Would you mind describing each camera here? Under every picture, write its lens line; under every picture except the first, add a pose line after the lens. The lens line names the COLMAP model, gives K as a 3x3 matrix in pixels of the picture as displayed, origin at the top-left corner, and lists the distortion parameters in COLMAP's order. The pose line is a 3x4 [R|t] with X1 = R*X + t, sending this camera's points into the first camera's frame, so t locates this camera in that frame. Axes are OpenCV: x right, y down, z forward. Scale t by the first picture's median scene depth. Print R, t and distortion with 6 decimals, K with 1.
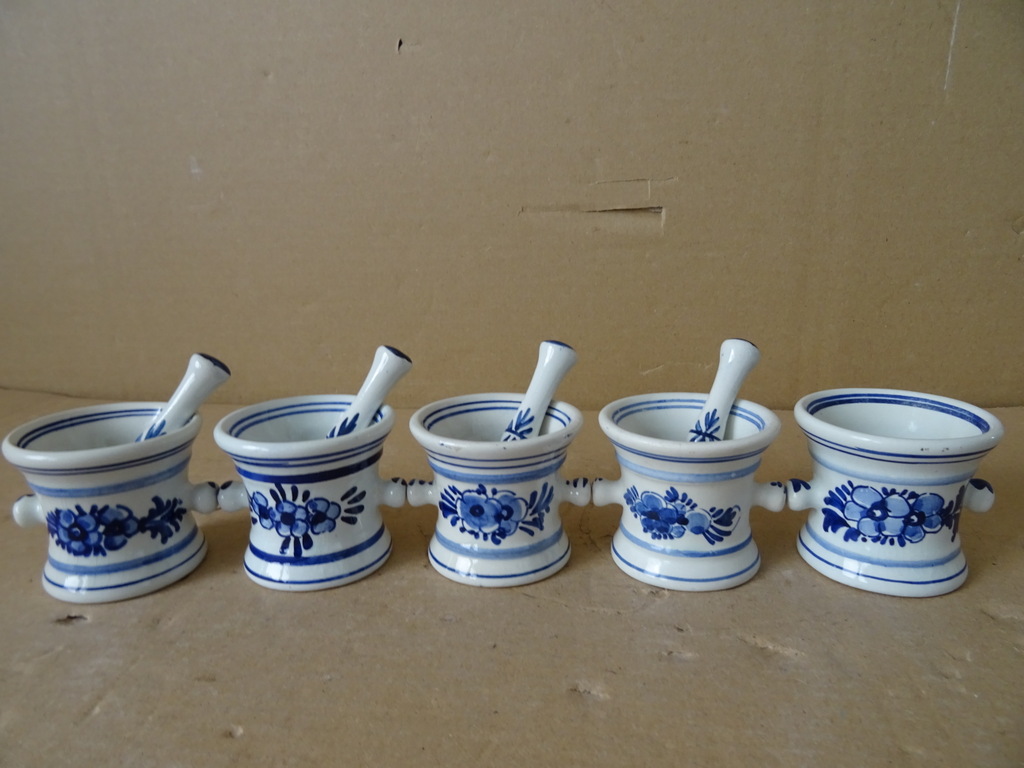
lens RADIAL K [[724.5, 0, 509.0], [0, 724.5, 385.2], [0, 0, 1]] dist [0.017085, -0.043884]
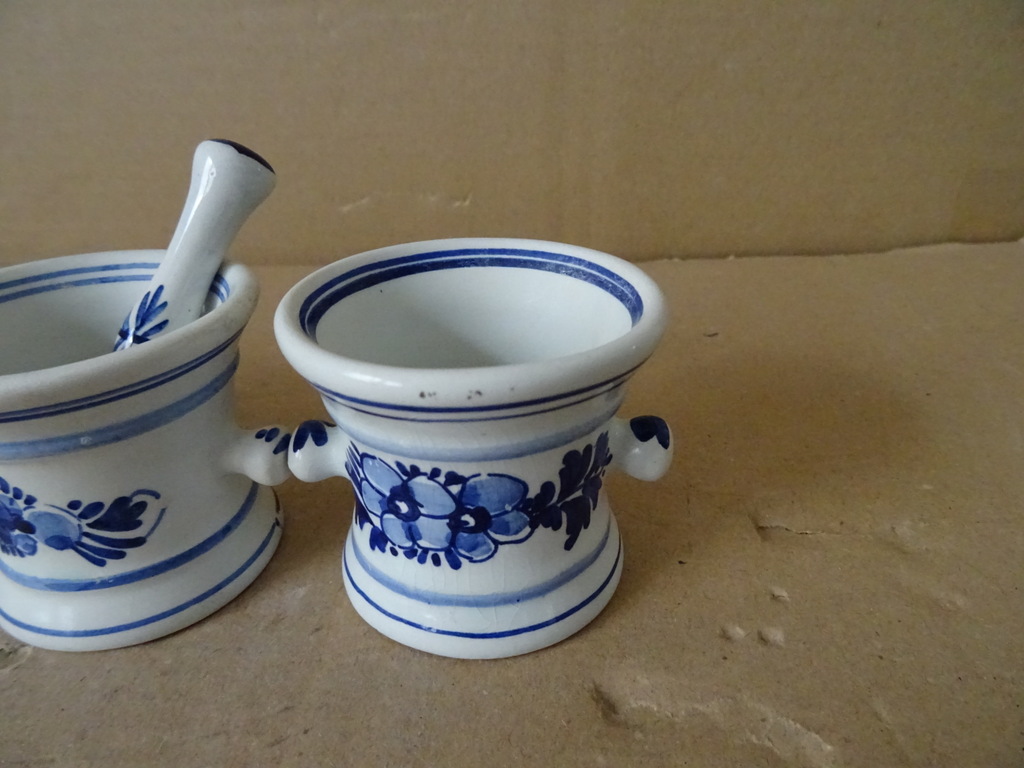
lens RADIAL K [[724.5, 0, 507.9], [0, 724.5, 388.6], [0, 0, 1]] dist [0.017085, -0.043884]
pose [[0.997337, -0.025094, 0.068483, 0.526438], [0.008993, 0.974094, 0.225964, -0.008954], [-0.072380, -0.224747, 0.971725, 0.522514]]
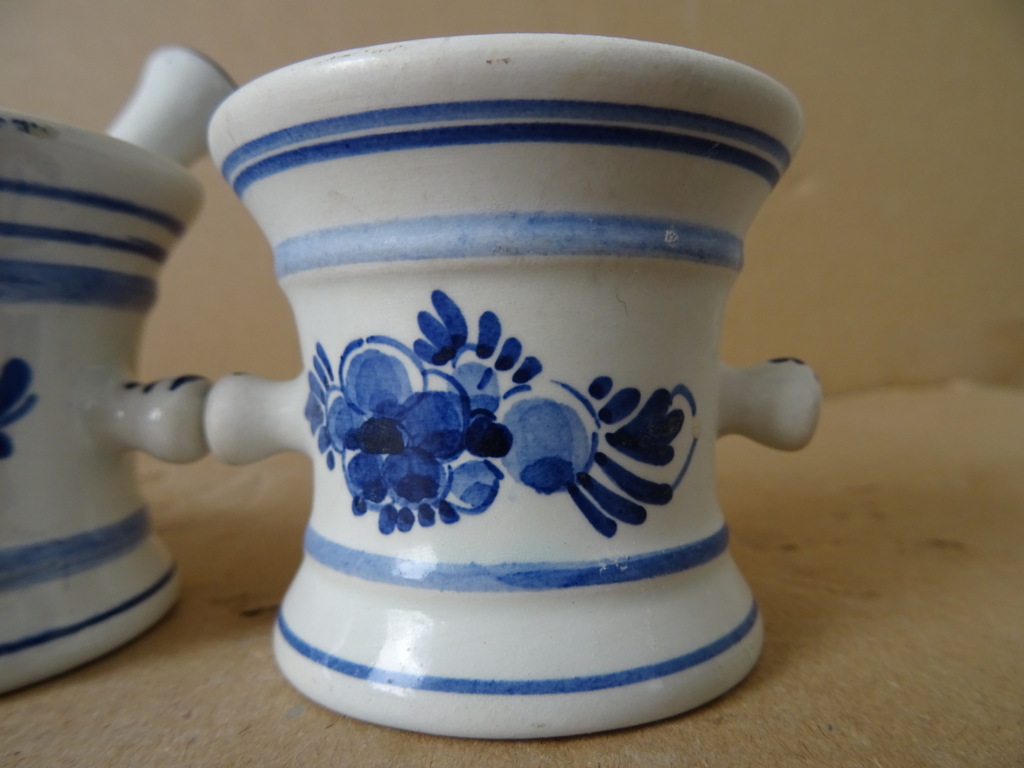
lens RADIAL K [[724.5, 0, 512.8], [0, 724.5, 379.5], [0, 0, 1]] dist [0.017085, -0.043884]
pose [[0.983542, 0.005162, 0.180606, 0.200689], [0.032529, 0.978199, -0.205105, 0.216387], [-0.177728, 0.207604, 0.961932, 0.747425]]
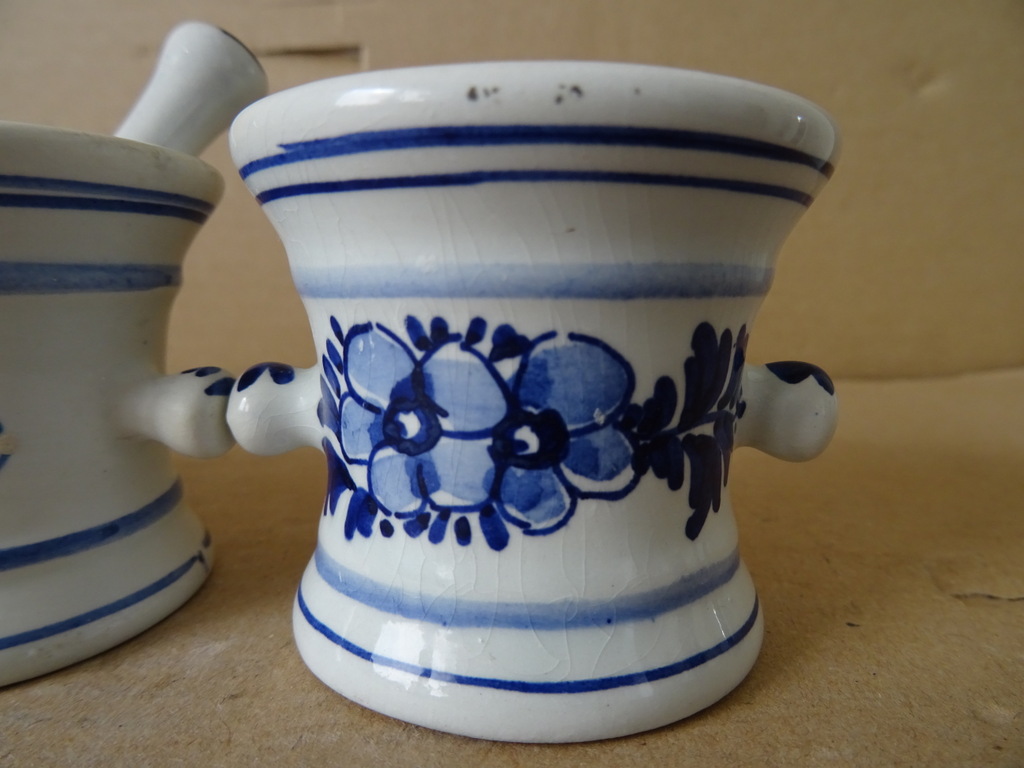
lens RADIAL K [[724.5, 0, 505.1], [0, 724.5, 386.9], [0, 0, 1]] dist [0.017085, -0.043884]
pose [[0.996835, 0.024375, 0.075670, 0.503268], [-0.016270, 0.994240, -0.105938, 0.183607], [-0.077816, 0.104372, 0.991489, 0.695652]]
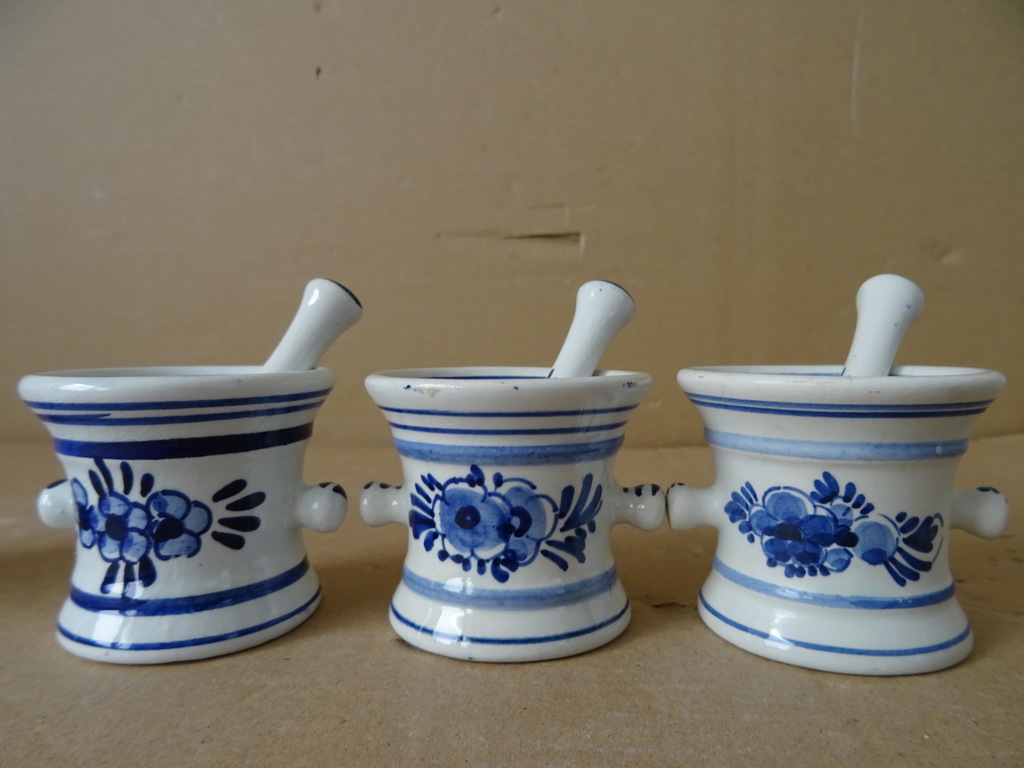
lens RADIAL K [[724.5, 0, 513.1], [0, 724.5, 374.0], [0, 0, 1]] dist [0.017085, -0.043884]
pose [[0.999584, 0.025267, 0.013906, -0.020743], [-0.021929, 0.979029, -0.202538, 0.180051], [-0.018732, 0.202148, 0.979176, 0.443372]]
